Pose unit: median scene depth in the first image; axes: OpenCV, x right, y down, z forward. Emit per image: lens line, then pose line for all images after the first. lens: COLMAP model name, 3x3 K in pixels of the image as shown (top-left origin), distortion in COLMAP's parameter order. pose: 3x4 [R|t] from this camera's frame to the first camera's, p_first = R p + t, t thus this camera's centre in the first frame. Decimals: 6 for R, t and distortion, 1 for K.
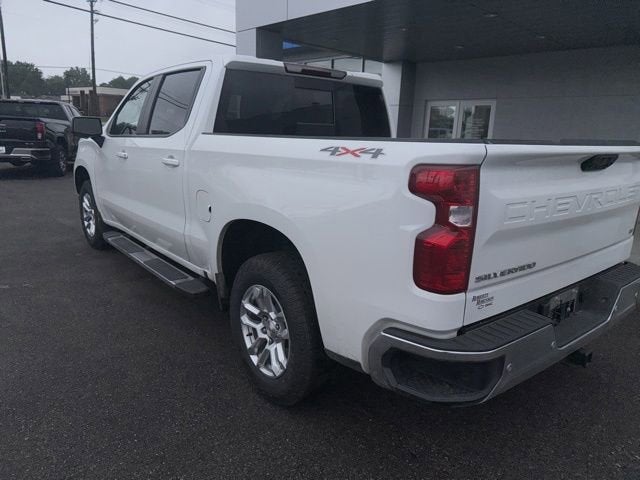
lens RADIAL K [[455.4, 0, 328.8], [0, 455.4, 241.6], [0, 0, 1]] dist [0.042266, -0.048966]
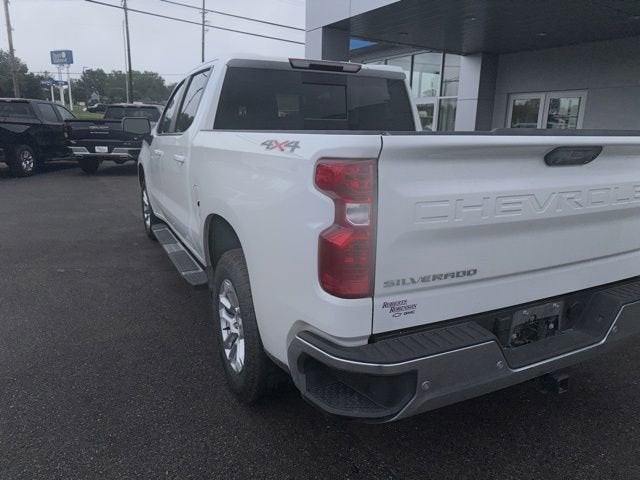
lens RADIAL K [[455.4, 0, 328.9], [0, 455.4, 238.5], [0, 0, 1]] dist [0.042266, -0.048966]
pose [[0.977940, 0.034184, -0.206071, 0.222128], [-0.034956, 0.999389, -0.000104, -0.002434], [0.205942, 0.007306, 0.978537, 0.050322]]
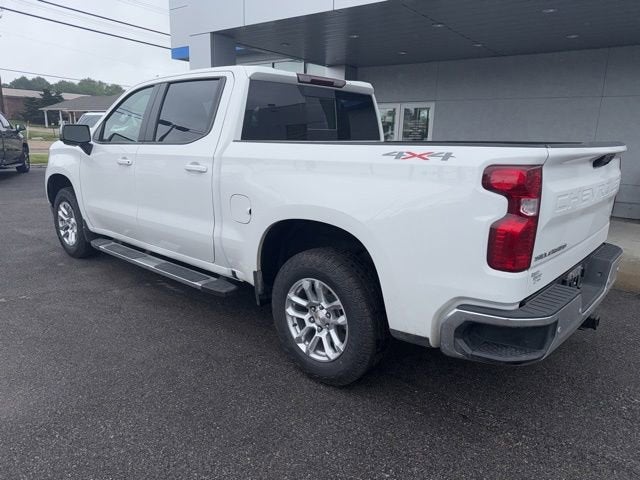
lens RADIAL K [[455.4, 0, 316.2], [0, 455.4, 239.2], [0, 0, 1]] dist [0.042266, -0.048966]
pose [[0.989909, -0.045302, 0.134267, -0.232552], [0.046104, 0.998933, -0.002873, 0.004198], [-0.133993, 0.009034, 0.990941, -0.073493]]
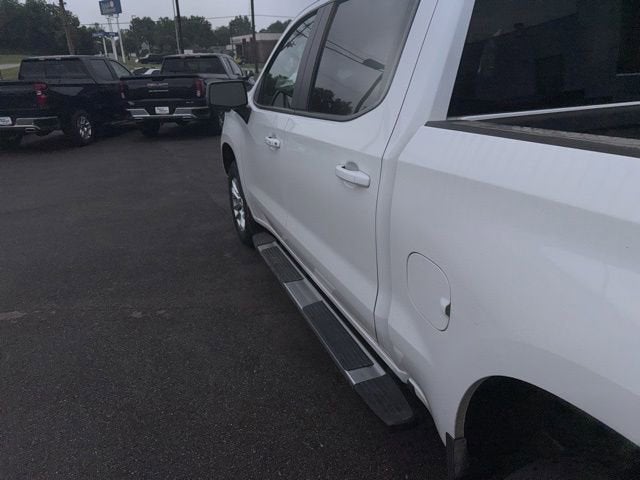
lens RADIAL K [[455.4, 0, 327.9], [0, 455.4, 241.1], [0, 0, 1]] dist [0.042266, -0.048966]
pose [[0.948974, 0.046243, -0.311947, -0.217009], [-0.006008, 0.991662, 0.128729, -0.175196], [0.315299, -0.120286, 0.941338, 0.519866]]
